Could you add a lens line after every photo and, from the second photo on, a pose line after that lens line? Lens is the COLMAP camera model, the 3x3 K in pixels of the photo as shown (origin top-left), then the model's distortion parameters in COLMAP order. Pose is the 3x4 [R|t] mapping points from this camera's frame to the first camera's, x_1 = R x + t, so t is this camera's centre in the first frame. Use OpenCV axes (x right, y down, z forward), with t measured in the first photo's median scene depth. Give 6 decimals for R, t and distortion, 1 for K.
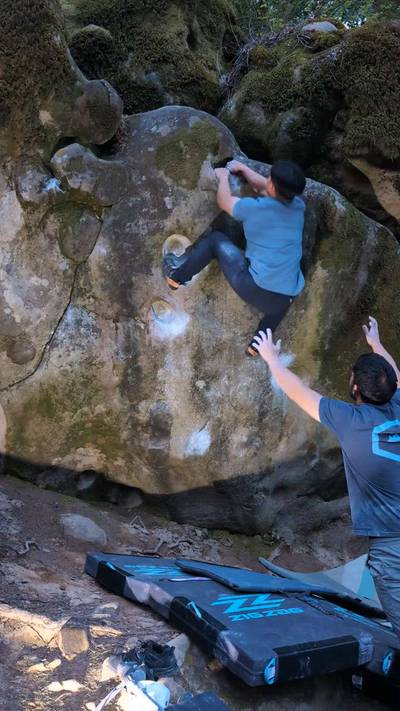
lens RADIAL K [[595.4, 0, 200.0], [0, 595.4, 352.2], [0, 0, 1]] dist [0.084789, -0.095901]
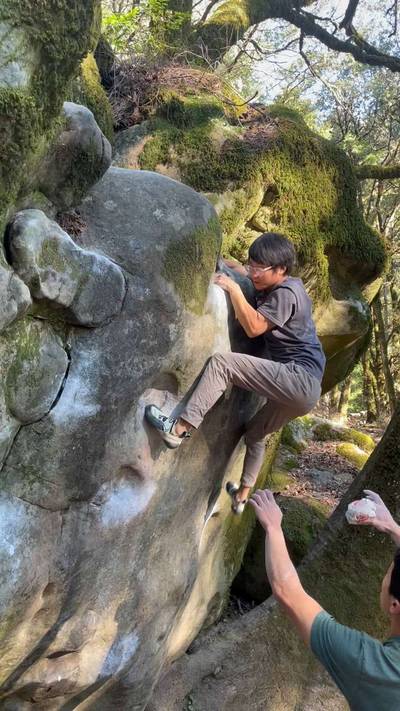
lens RADIAL K [[595.4, 0, 199.9], [0, 595.4, 354.8], [0, 0, 1]] dist [0.084789, -0.095901]
pose [[0.739033, 0.037093, 0.672647, -0.444411], [-0.064990, 0.997751, 0.016383, -0.224755], [-0.670527, -0.055823, 0.739782, 0.470075]]
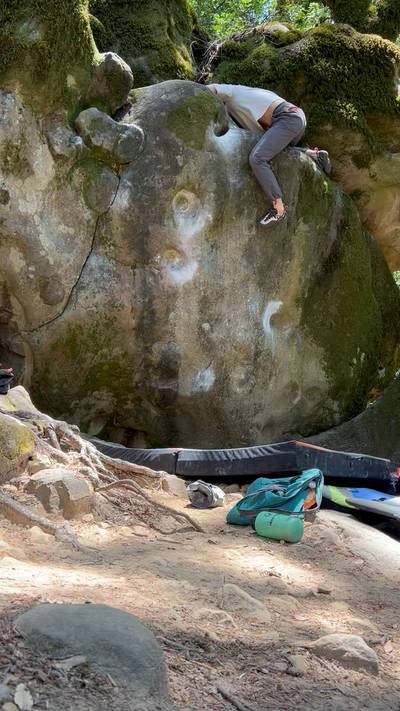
lens RADIAL K [[613.1, 0, 203.3], [0, 613.1, 360.6], [0, 0, 1]] dist [0.096445, -0.114981]
pose [[0.982680, -0.039300, 0.181096, -0.225295], [0.048101, 0.997852, -0.044462, 0.176819], [-0.178959, 0.052403, 0.982460, -0.142122]]
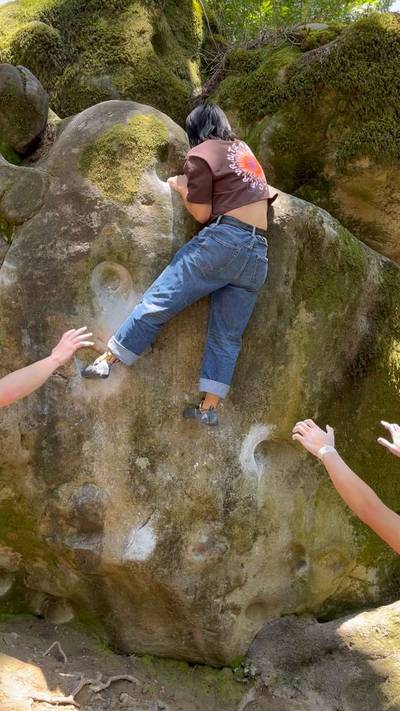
lens RADIAL K [[595.4, 0, 203.8], [0, 595.4, 357.5], [0, 0, 1]] dist [0.084789, -0.095901]
pose [[0.998873, 0.017327, -0.044184, 0.112299], [-0.021389, 0.995418, -0.093198, -0.009381], [0.042367, 0.094038, 0.994667, 0.259897]]
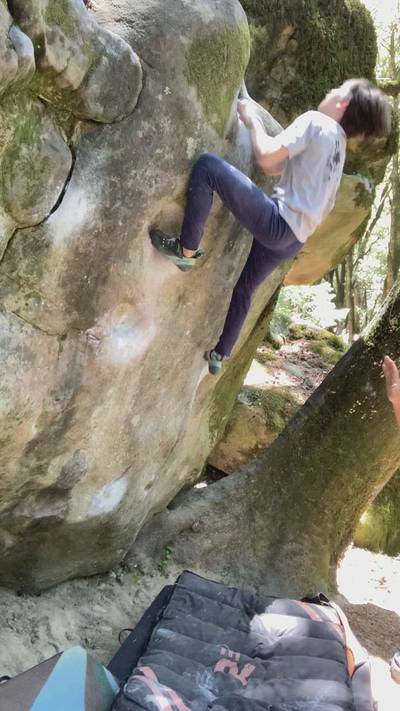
lens RADIAL K [[557.6, 0, 204.7], [0, 557.6, 355.0], [0, 0, 1]] dist [0.036152, -0.067510]
pose [[0.699446, -0.018474, 0.714447, -0.409958], [-0.138683, 0.977156, 0.161038, -0.136181], [-0.701101, -0.211719, 0.680906, 0.551007]]
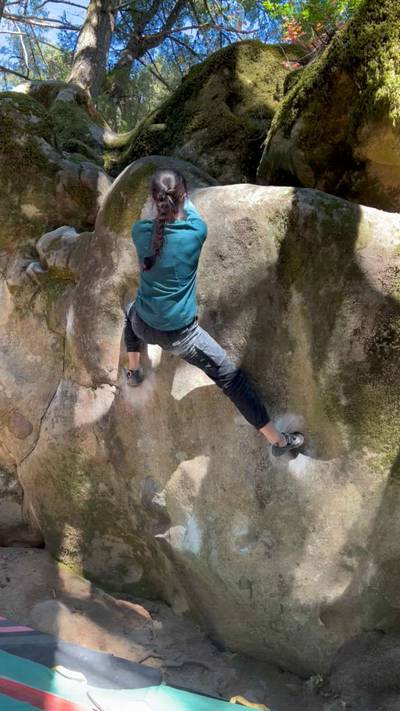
lens RADIAL K [[595.4, 0, 202.0], [0, 595.4, 361.2], [0, 0, 1]] dist [0.084789, -0.095901]
pose [[0.757319, -0.136029, -0.638721, 0.595317], [0.004465, 0.979121, -0.203230, 0.096814], [0.653030, 0.151058, 0.742114, 0.396115]]
